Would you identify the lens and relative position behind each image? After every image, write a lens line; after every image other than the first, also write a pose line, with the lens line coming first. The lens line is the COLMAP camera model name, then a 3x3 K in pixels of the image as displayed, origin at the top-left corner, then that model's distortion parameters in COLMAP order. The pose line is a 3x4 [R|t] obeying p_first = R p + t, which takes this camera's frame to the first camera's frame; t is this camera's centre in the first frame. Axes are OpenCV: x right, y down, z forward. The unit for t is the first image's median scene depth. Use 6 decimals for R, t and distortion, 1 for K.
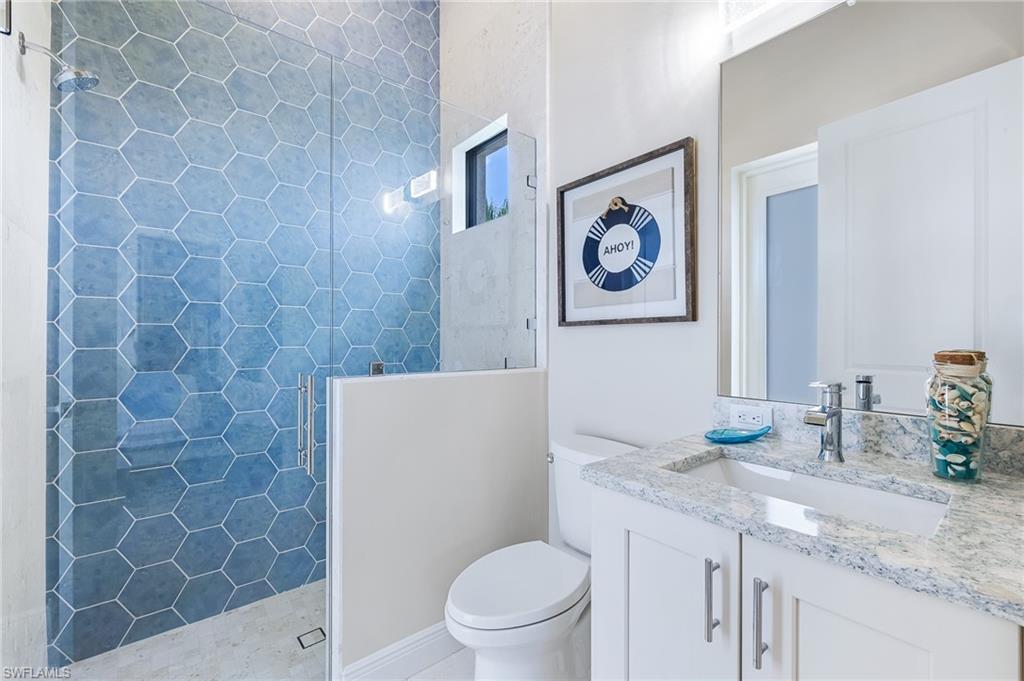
lens RADIAL K [[428.7, 0, 510.8], [0, 428.7, 341.7], [0, 0, 1]] dist [0.004336, 0.000279]
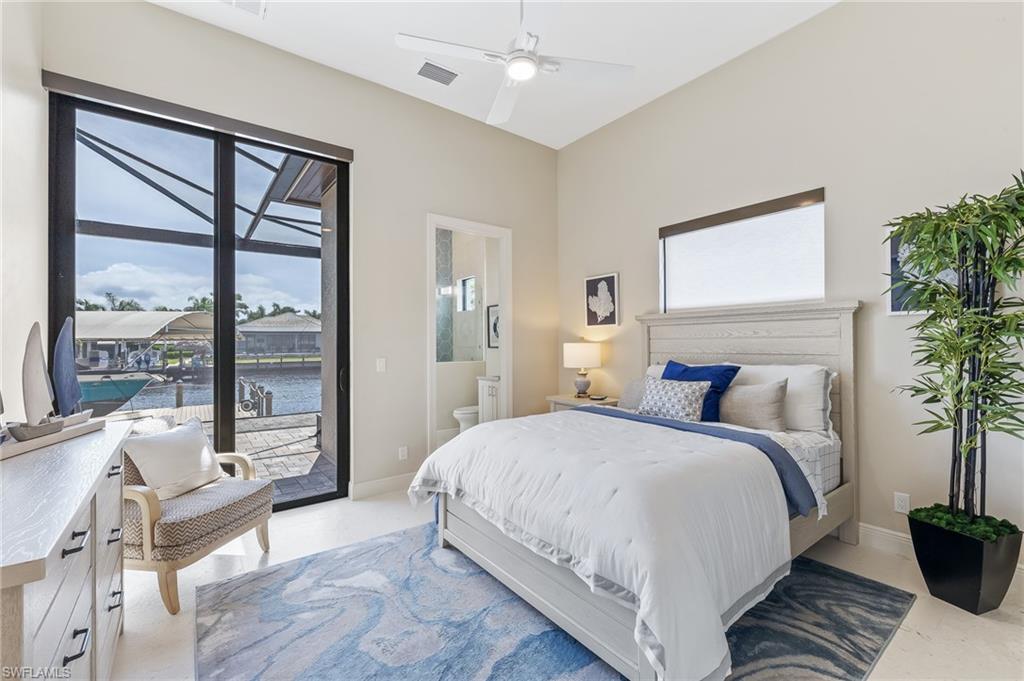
lens RADIAL K [[428.7, 0, 512.5], [0, 428.7, 341.9], [0, 0, 1]] dist [0.004336, 0.000279]
pose [[0.999117, -0.006248, -0.041555, 0.326248], [0.006382, 0.999975, 0.003102, -0.068477], [0.041534, -0.003364, 0.999131, -1.701332]]
